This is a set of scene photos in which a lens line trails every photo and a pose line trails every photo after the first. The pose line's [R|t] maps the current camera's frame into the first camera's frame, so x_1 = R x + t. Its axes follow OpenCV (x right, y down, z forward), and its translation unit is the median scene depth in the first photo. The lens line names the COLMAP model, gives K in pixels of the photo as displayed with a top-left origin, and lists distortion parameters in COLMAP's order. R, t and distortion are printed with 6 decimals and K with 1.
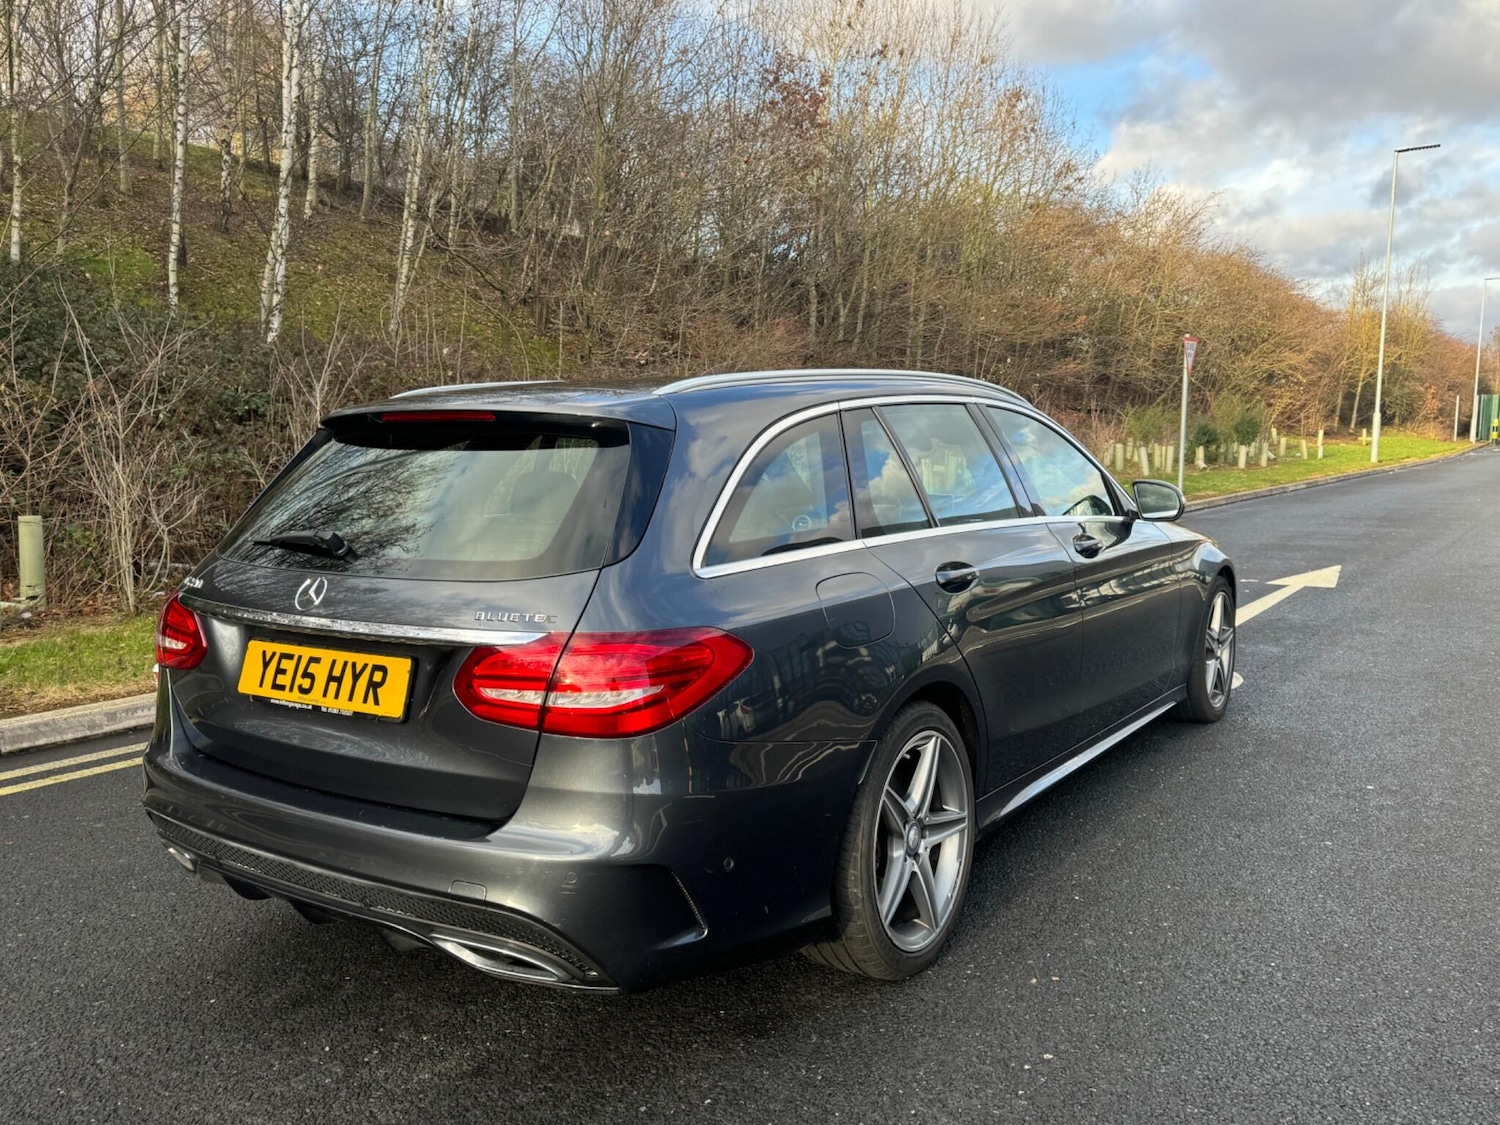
lens RADIAL K [[1097.7, 0, 750.0], [0, 1097.7, 562.5], [0, 0, 1]] dist [0.032839, -0.038731]
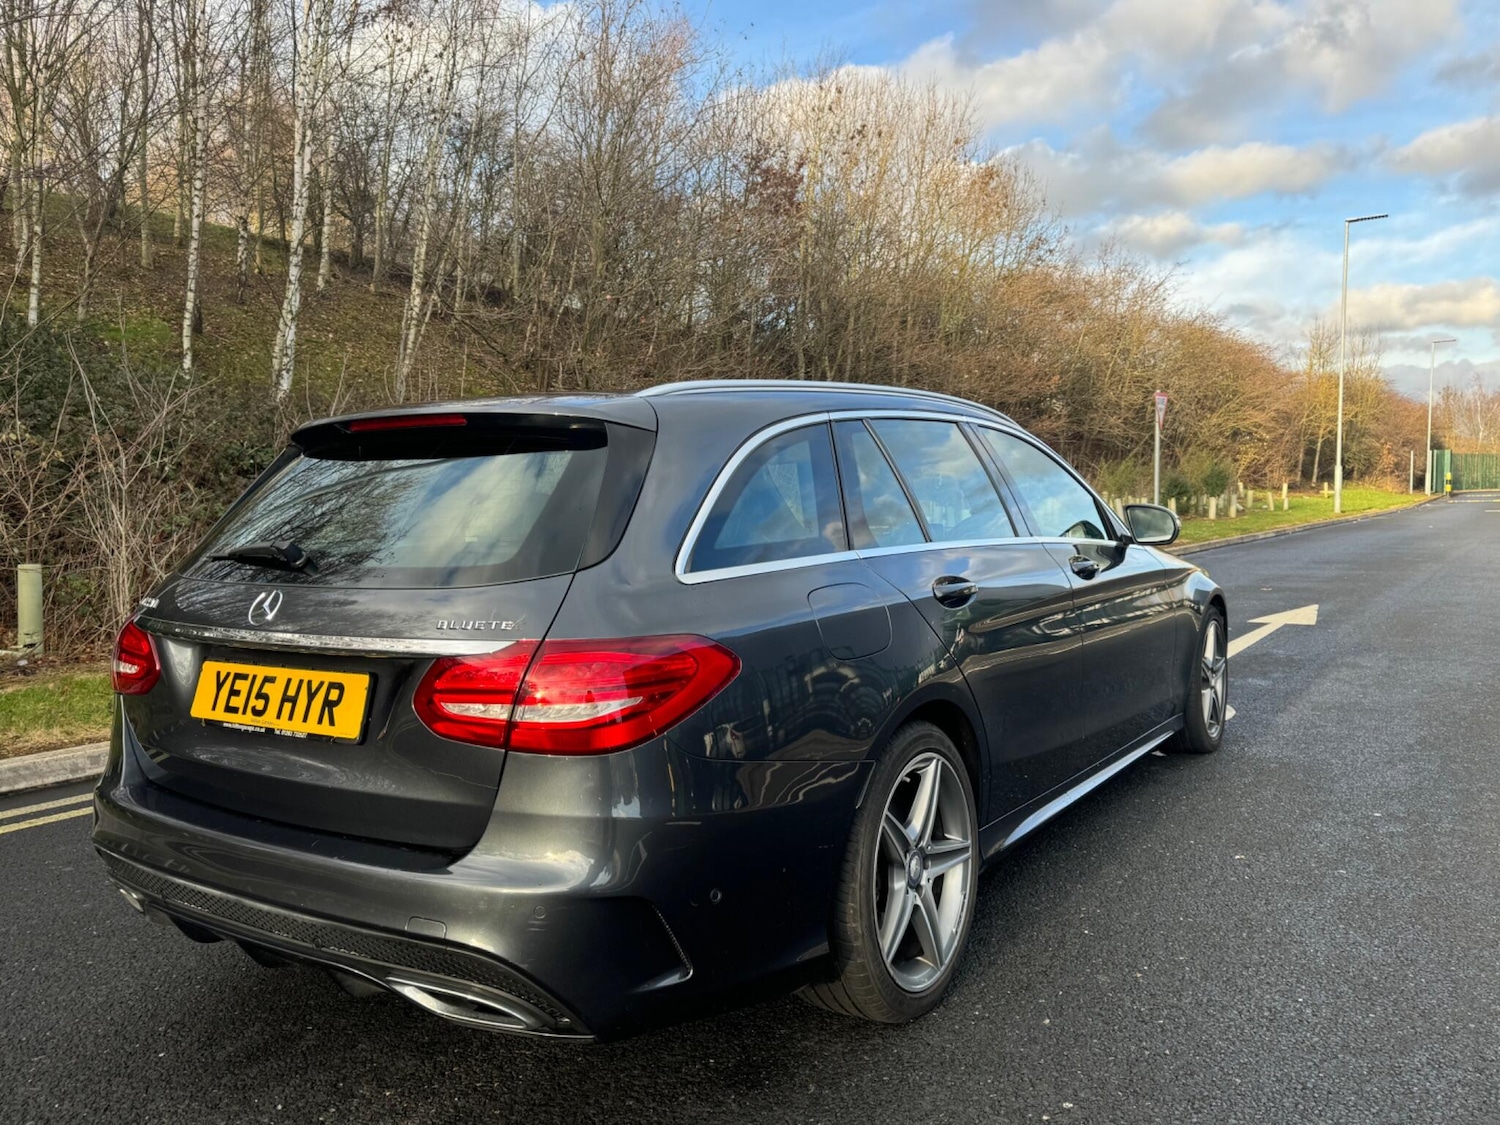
lens RADIAL K [[1047.5, 0, 750.0], [0, 1047.5, 562.5], [0, 0, 1]] dist [0.013537, -0.012718]
pose [[0.999929, -0.010506, 0.005542, 0.005261], [0.010783, 0.998558, -0.052594, 0.033014], [-0.004981, 0.052650, 0.998601, 0.087014]]
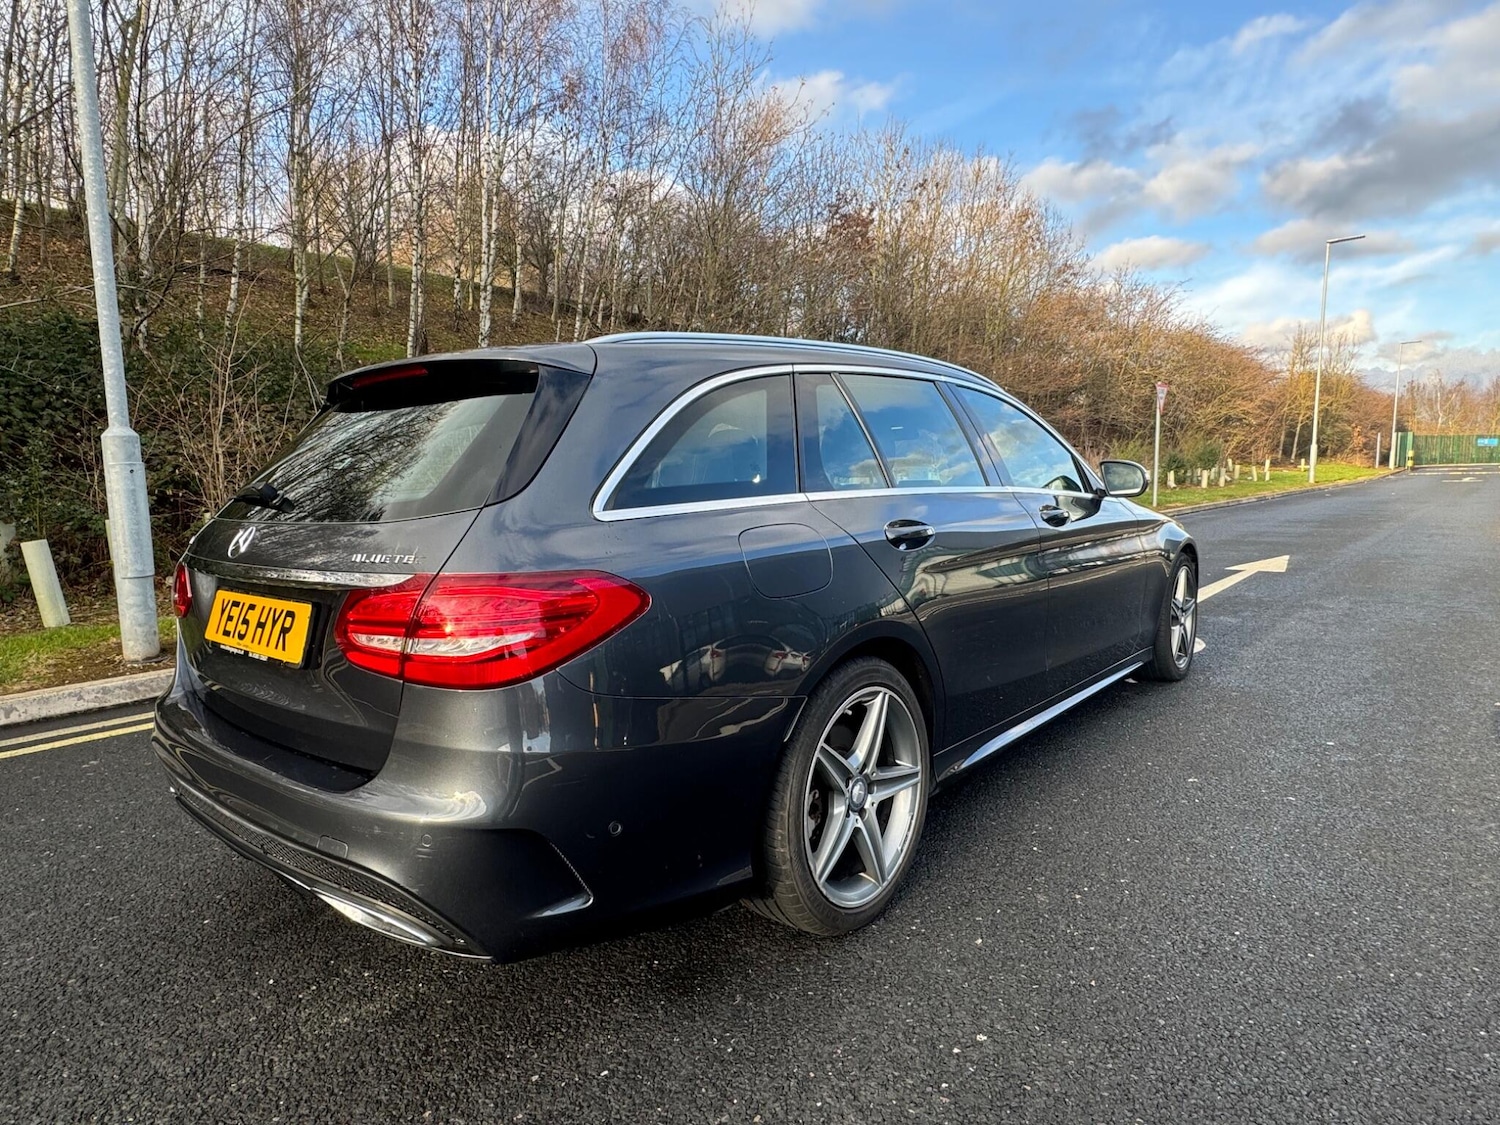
lens RADIAL K [[775.3, 0, 750.0], [0, 775.3, 562.5], [0, 0, 1]] dist [-0.004202, 0.000126]
pose [[0.993721, -0.002683, -0.111851, 0.121017], [0.002411, 0.999994, -0.002568, 0.040031], [0.111858, 0.002282, 0.993722, 0.267255]]
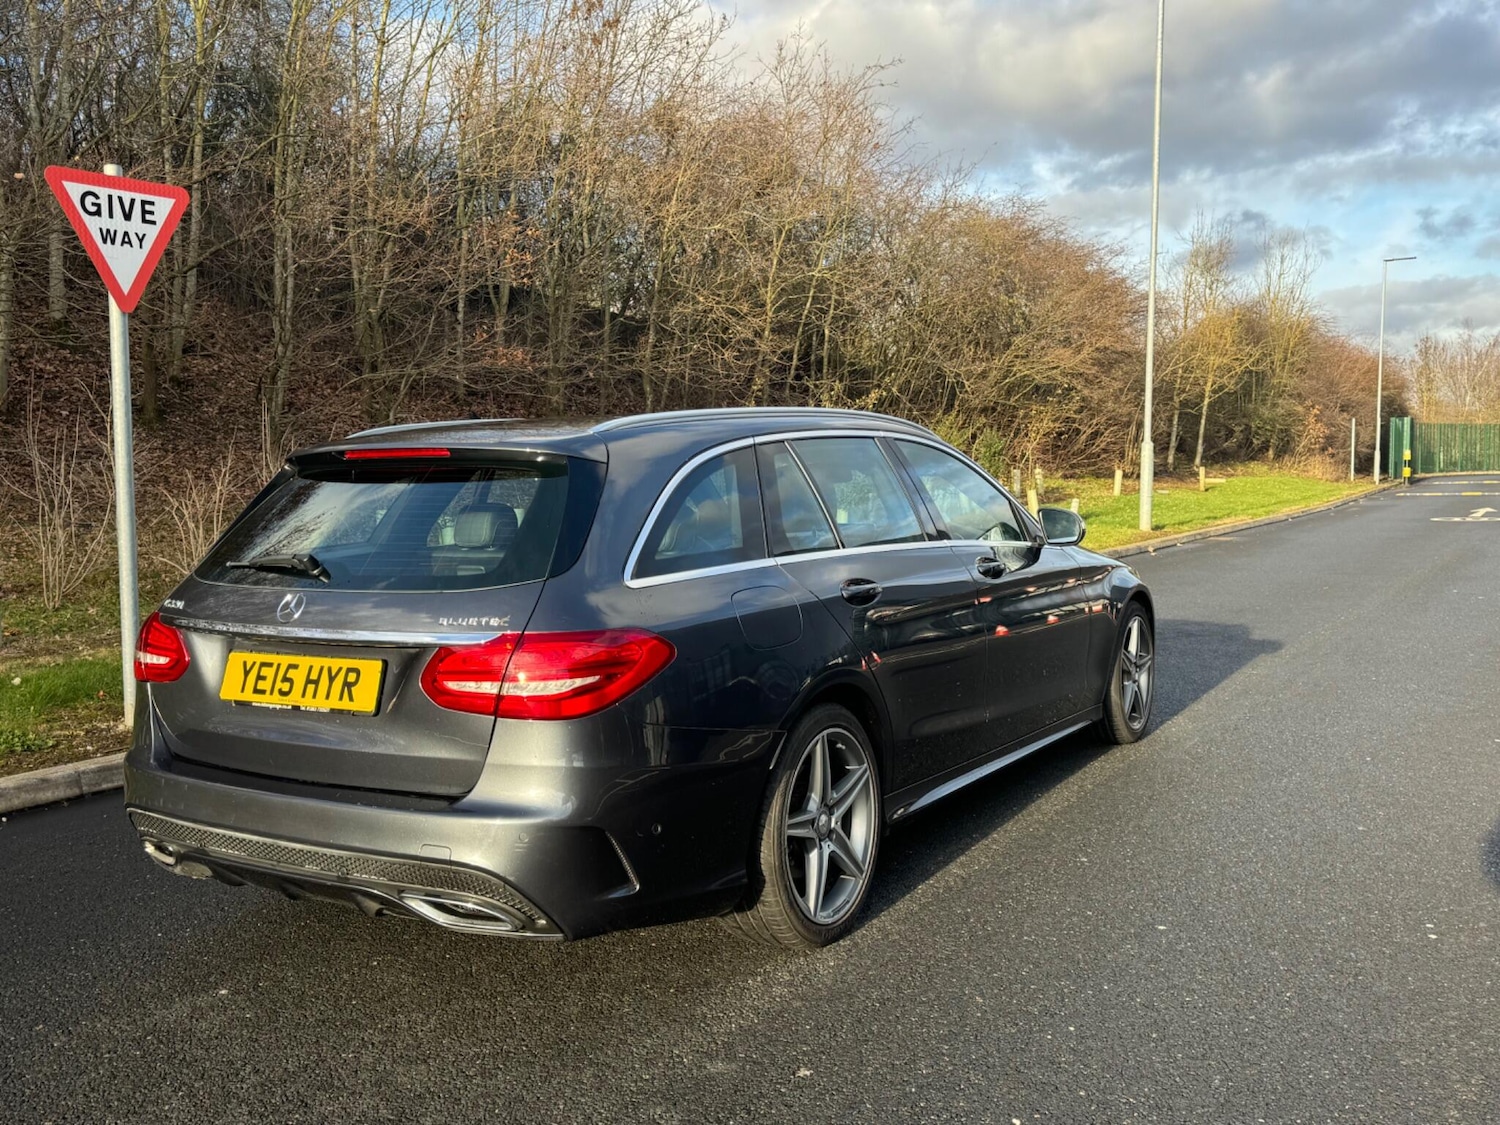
lens RADIAL K [[1224.9, 0, 727.5], [0, 1224.9, 562.1], [0, 0, 1]] dist [0.042194, -0.001997]
pose [[0.999426, -0.013258, 0.031162, 0.014584], [0.014559, 0.999015, -0.041907, 0.032529], [-0.030576, 0.042337, 0.998635, -0.239127]]
